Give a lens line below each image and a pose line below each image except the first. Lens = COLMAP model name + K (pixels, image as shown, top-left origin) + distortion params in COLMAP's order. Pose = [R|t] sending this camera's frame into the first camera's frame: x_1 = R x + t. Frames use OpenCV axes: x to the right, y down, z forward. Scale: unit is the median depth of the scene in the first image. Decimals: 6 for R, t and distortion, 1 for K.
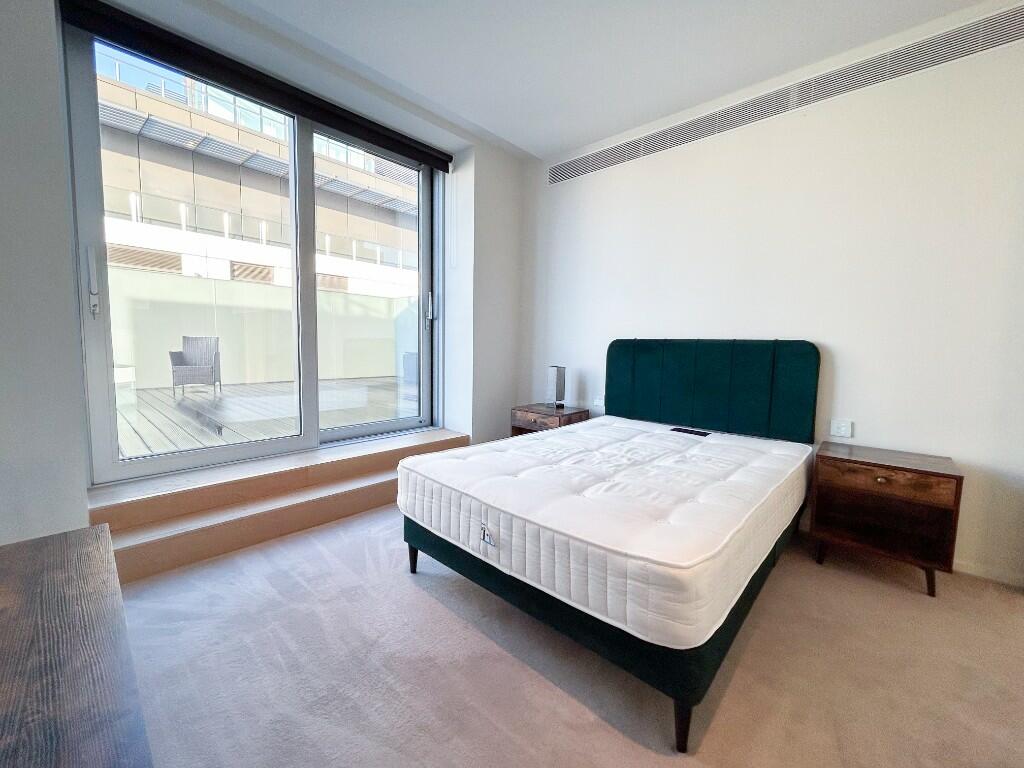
lens RADIAL K [[418.8, 0, 504.3], [0, 418.8, 381.0], [0, 0, 1]] dist [0.001382, -0.000125]
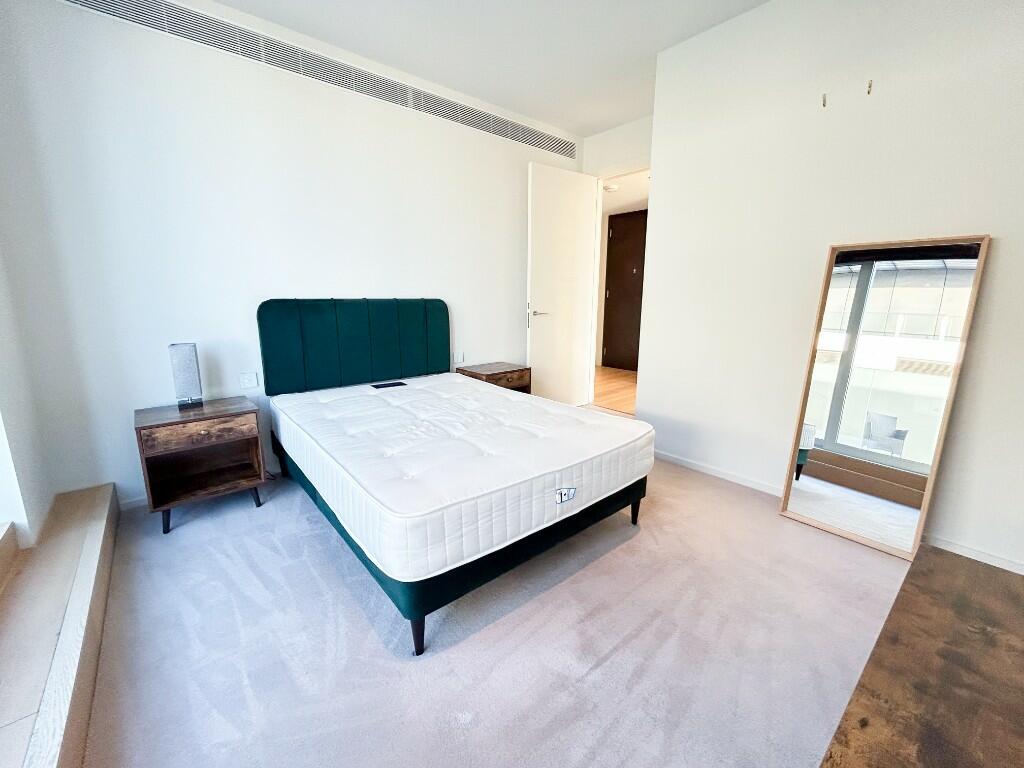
lens RADIAL K [[418.8, 0, 510.9], [0, 418.8, 381.0], [0, 0, 1]] dist [0.001382, -0.000125]
pose [[0.103713, -0.215571, 0.970965, -0.865024], [0.082069, 0.974755, 0.207646, -0.133257], [-0.991216, 0.058150, 0.118786, 0.813121]]
